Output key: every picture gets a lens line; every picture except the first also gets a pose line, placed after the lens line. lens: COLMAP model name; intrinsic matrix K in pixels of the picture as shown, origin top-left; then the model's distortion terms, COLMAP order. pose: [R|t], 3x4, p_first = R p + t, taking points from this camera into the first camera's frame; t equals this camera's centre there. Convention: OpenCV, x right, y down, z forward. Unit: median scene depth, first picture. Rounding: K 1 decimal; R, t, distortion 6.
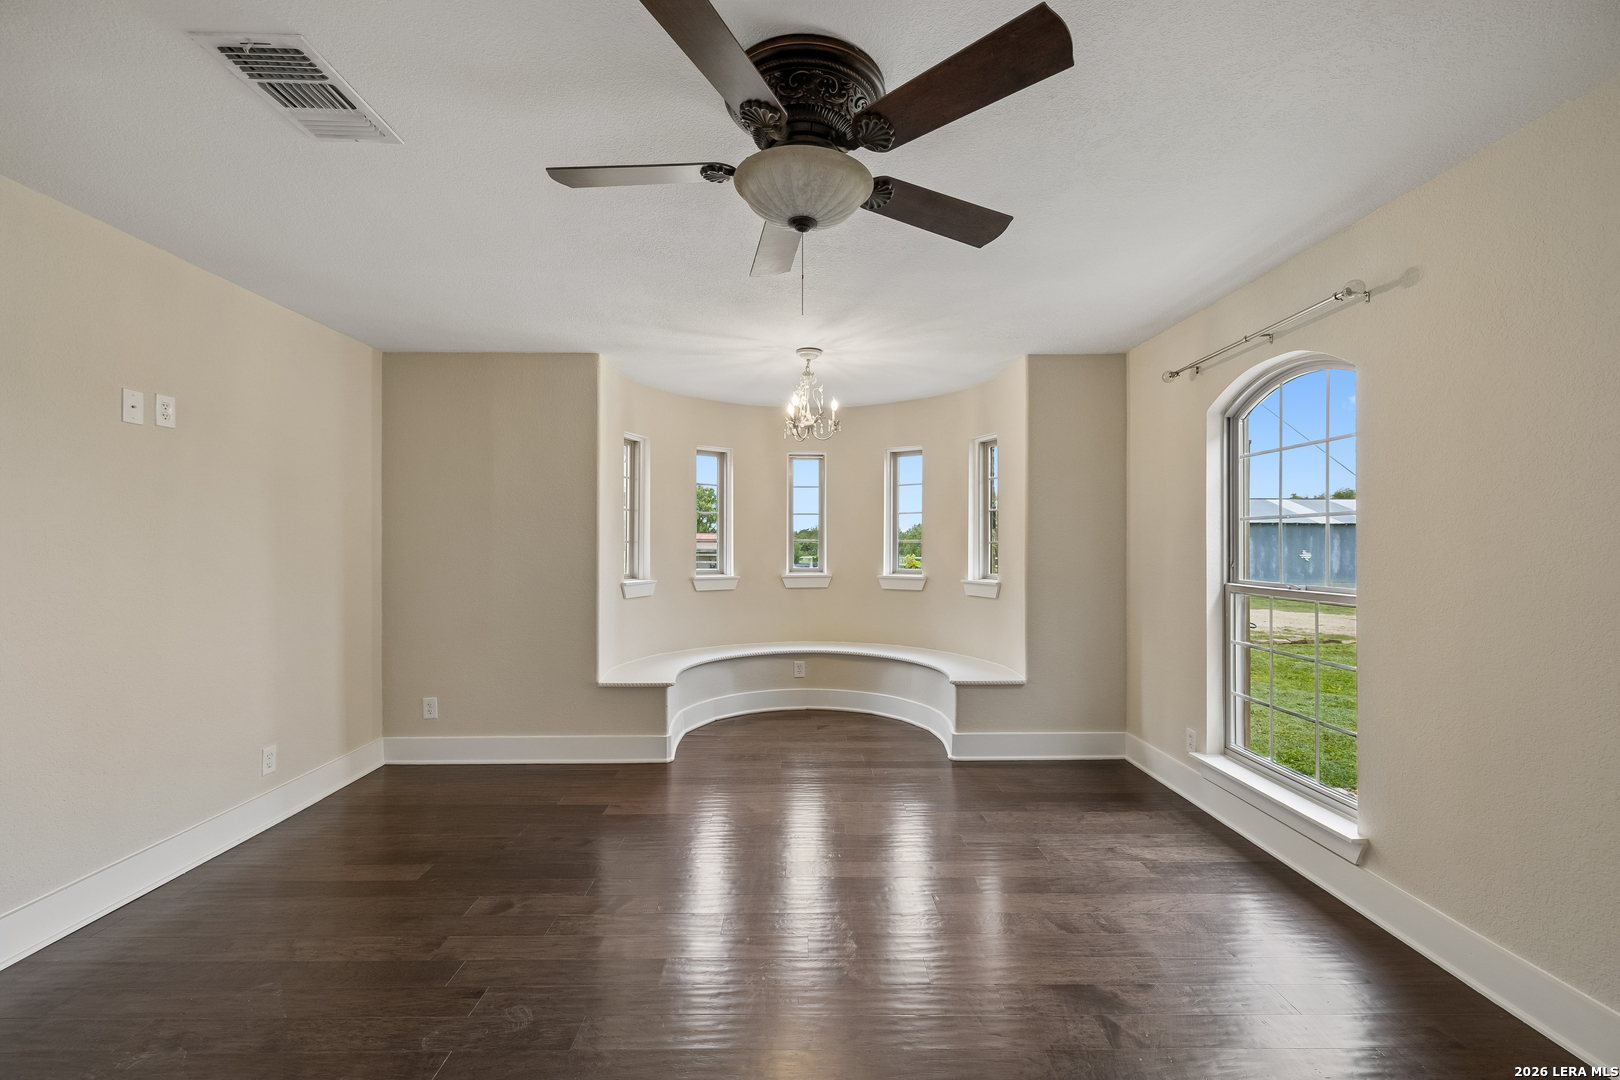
lens RADIAL K [[678.6, 0, 808.7], [0, 678.6, 543.2], [0, 0, 1]] dist [0.002307, 0.000177]
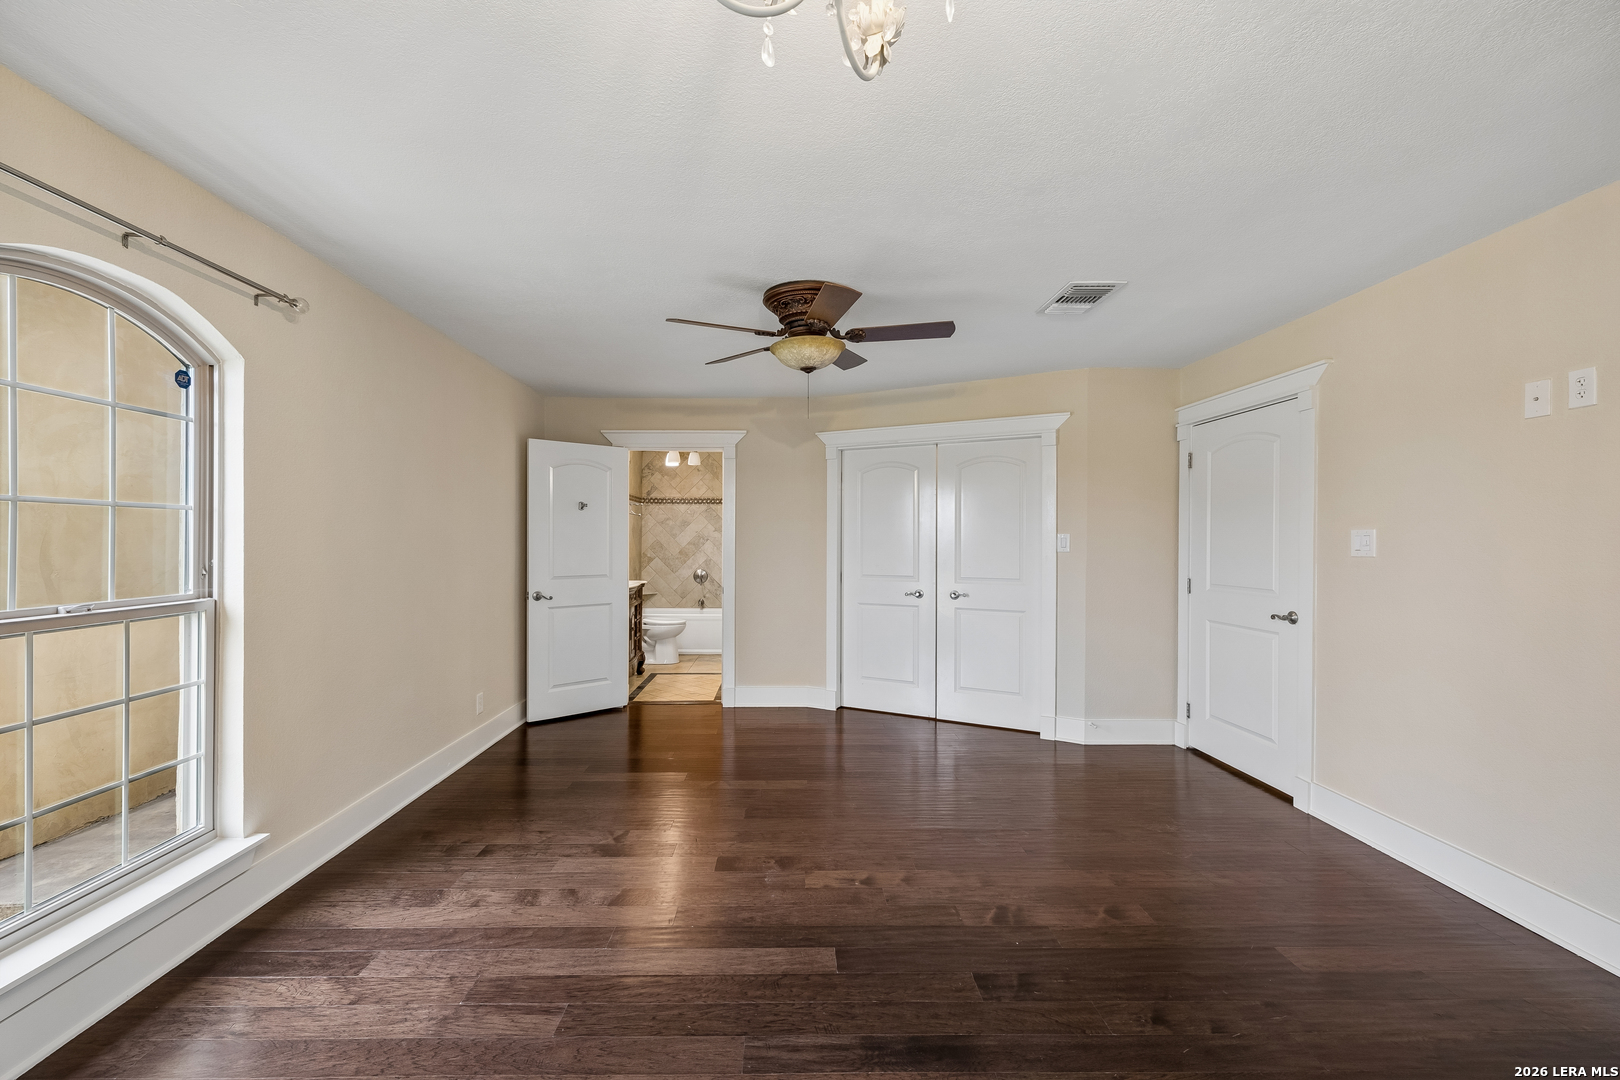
lens RADIAL K [[678.6, 0, 802.7], [0, 678.6, 541.6], [0, 0, 1]] dist [0.002307, 0.000177]
pose [[-0.999760, -0.004151, -0.021514, 0.024707], [-0.004142, 0.999991, -0.000463, -0.001470], [0.021516, -0.000374, -0.999768, 1.842020]]
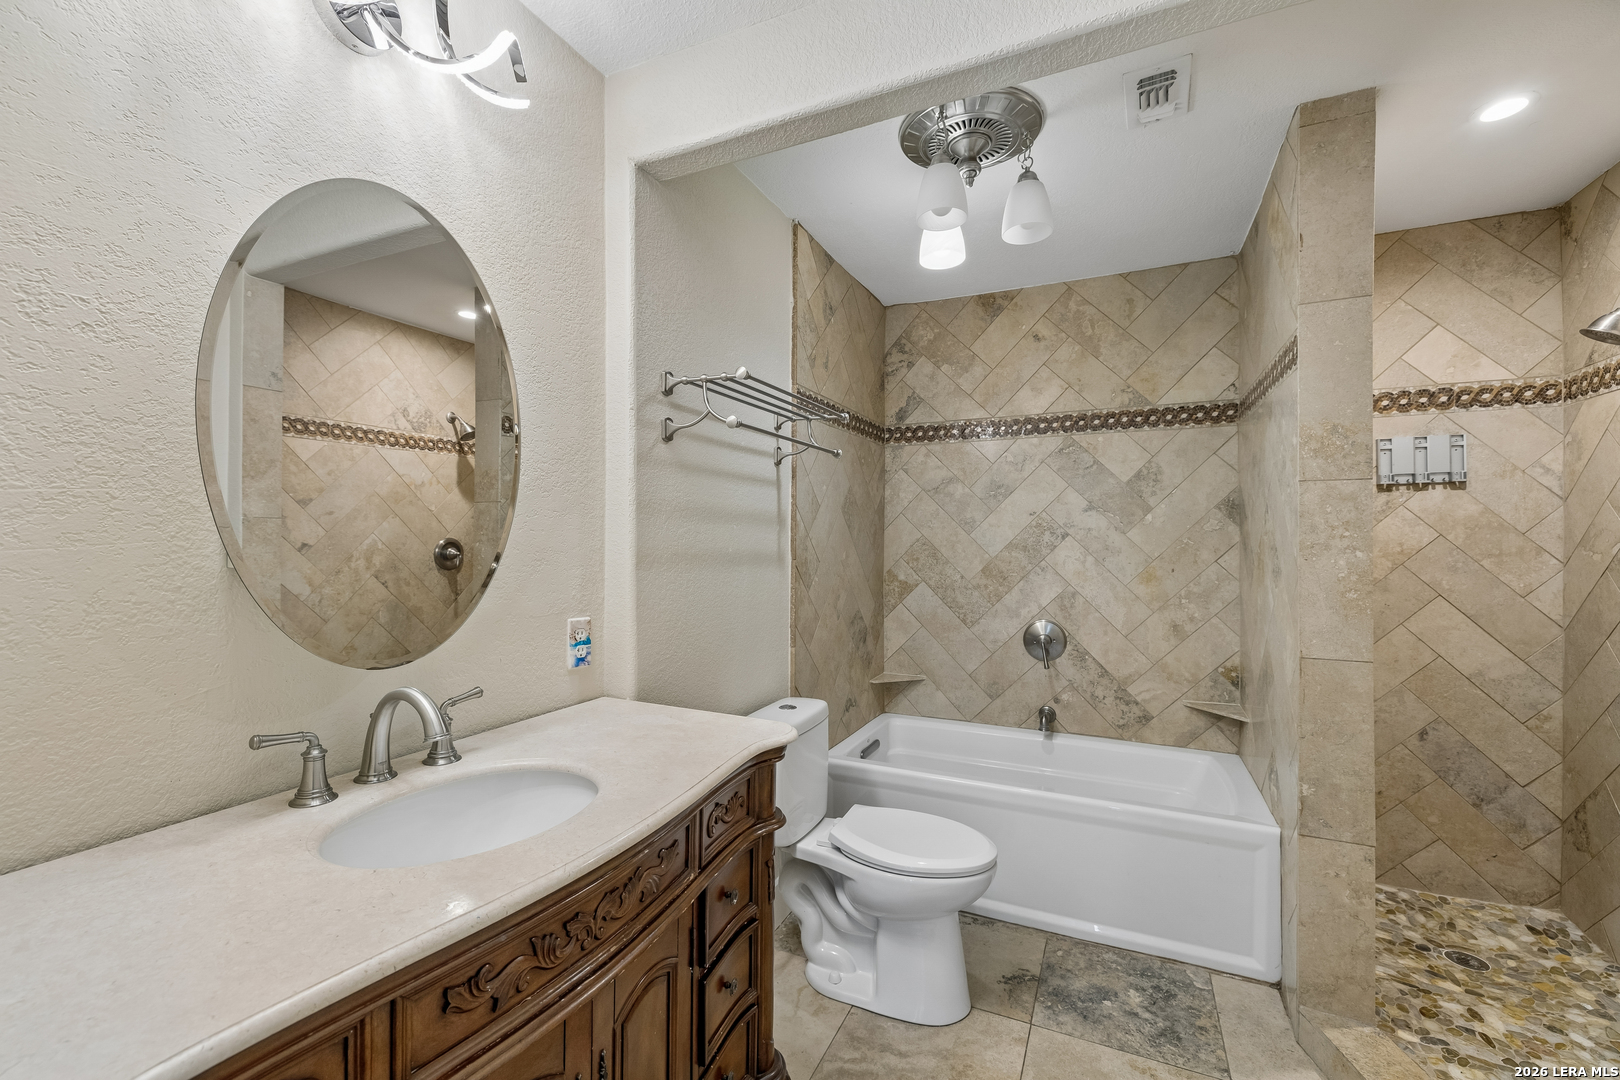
lens RADIAL K [[678.6, 0, 806.2], [0, 678.6, 539.6], [0, 0, 1]] dist [0.002307, 0.000177]
pose [[-0.895877, 0.000711, 0.444301, 0.094113], [-0.001415, 0.999989, -0.004455, -0.000478], [-0.444300, -0.004620, -0.895866, 1.313484]]
